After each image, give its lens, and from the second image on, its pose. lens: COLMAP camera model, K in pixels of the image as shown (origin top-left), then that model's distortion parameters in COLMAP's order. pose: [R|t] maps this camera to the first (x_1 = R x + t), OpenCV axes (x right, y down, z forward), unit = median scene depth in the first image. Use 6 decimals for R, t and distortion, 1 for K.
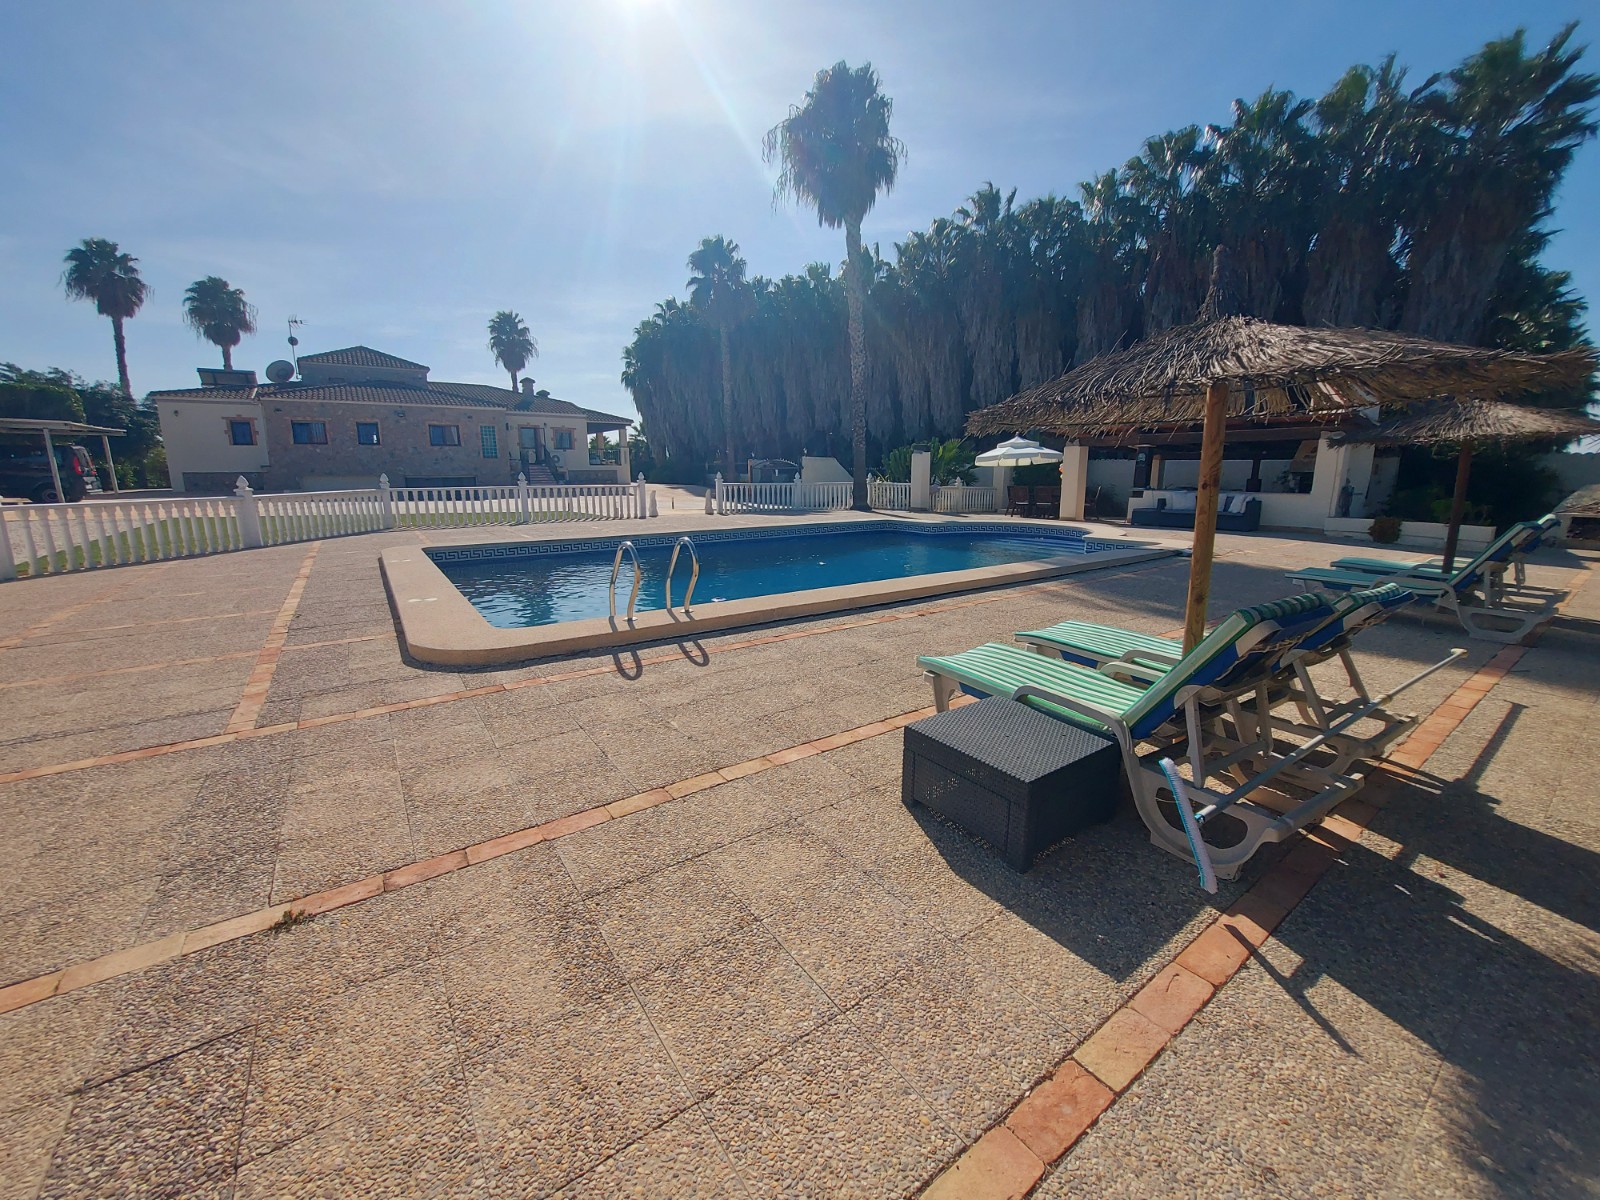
lens RADIAL K [[630.9, 0, 819.2], [0, 630.9, 594.1], [0, 0, 1]] dist [-0.019733, 0.000152]
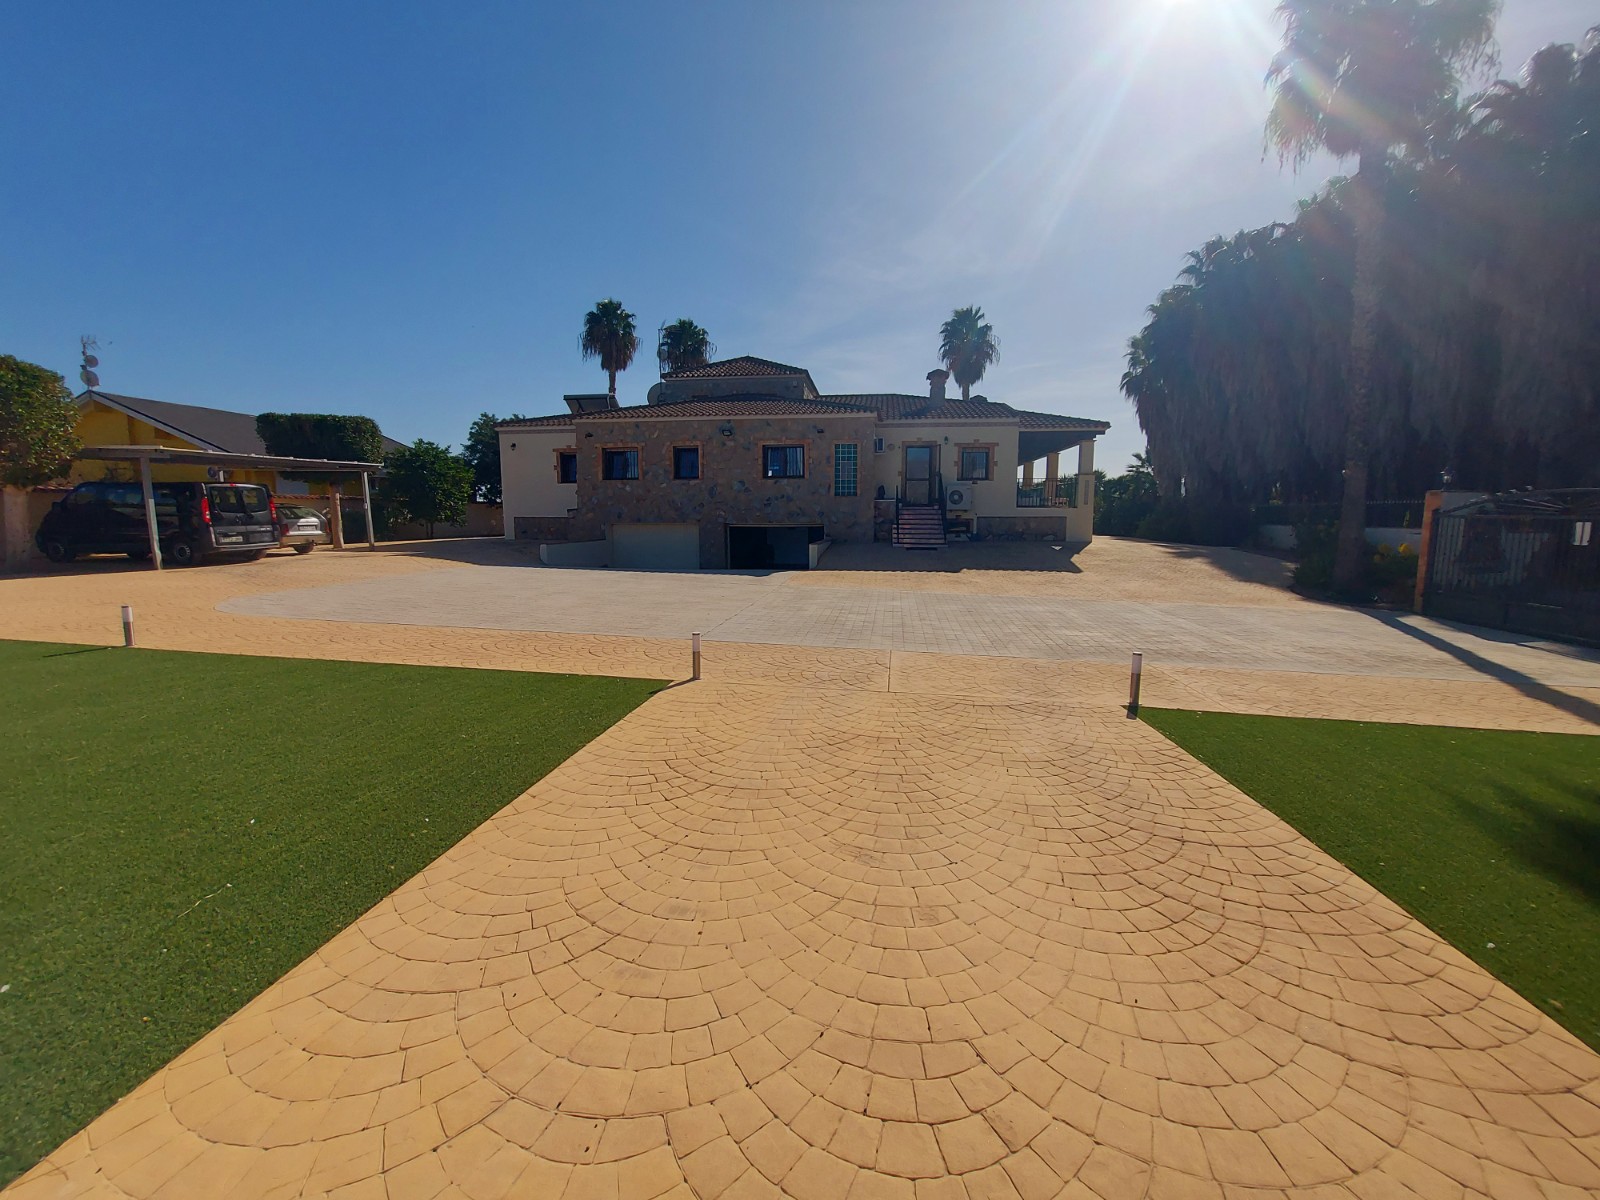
lens RADIAL K [[630.9, 0, 819.2], [0, 630.9, 594.1], [0, 0, 1]] dist [-0.019733, 0.000152]
pose [[0.722391, 0.086632, -0.686036, -0.179421], [-0.133077, 0.990992, -0.014988, -0.172621], [0.678558, 0.102123, 0.727413, 0.855019]]
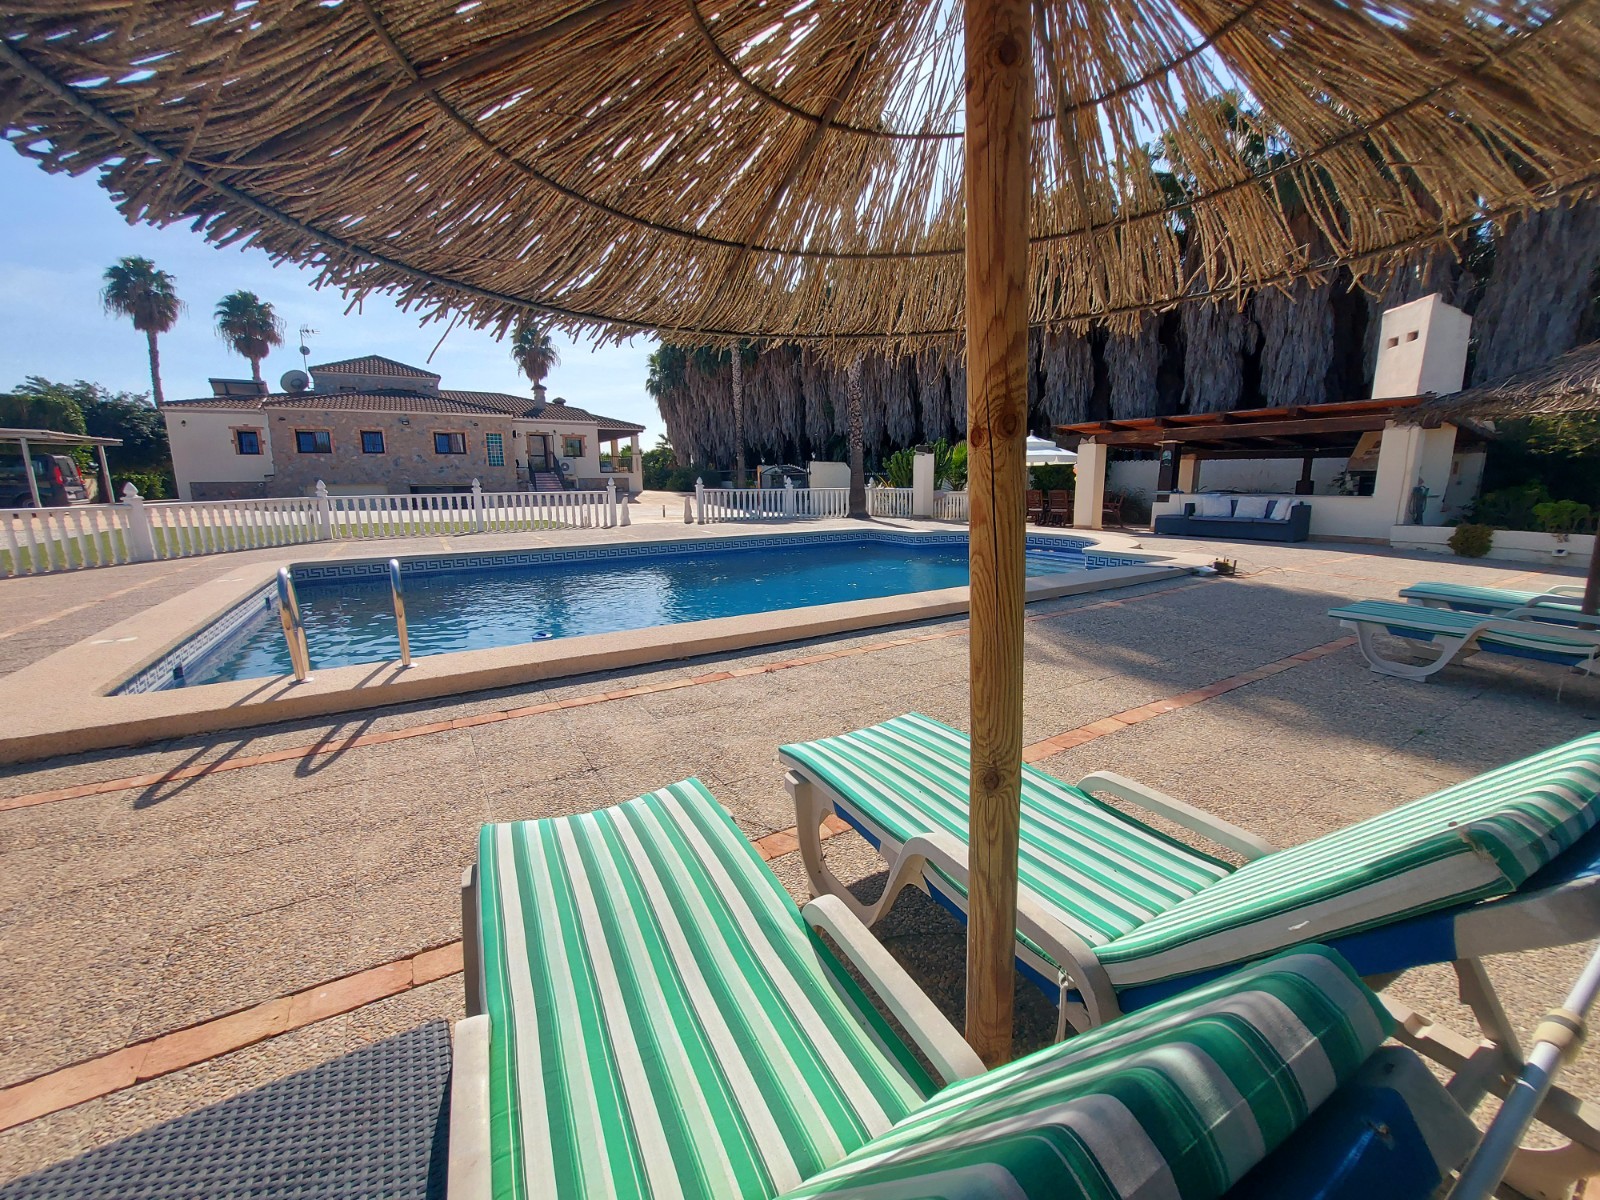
lens RADIAL K [[627.6, 0, 819.7], [0, 627.6, 597.9], [0, 0, 1]] dist [-0.018953, 0.000341]
pose [[0.997913, 0.005345, -0.064356, 0.071129], [-0.005710, 0.999969, -0.005476, -0.011724], [0.064325, 0.005832, 0.997912, 0.087614]]
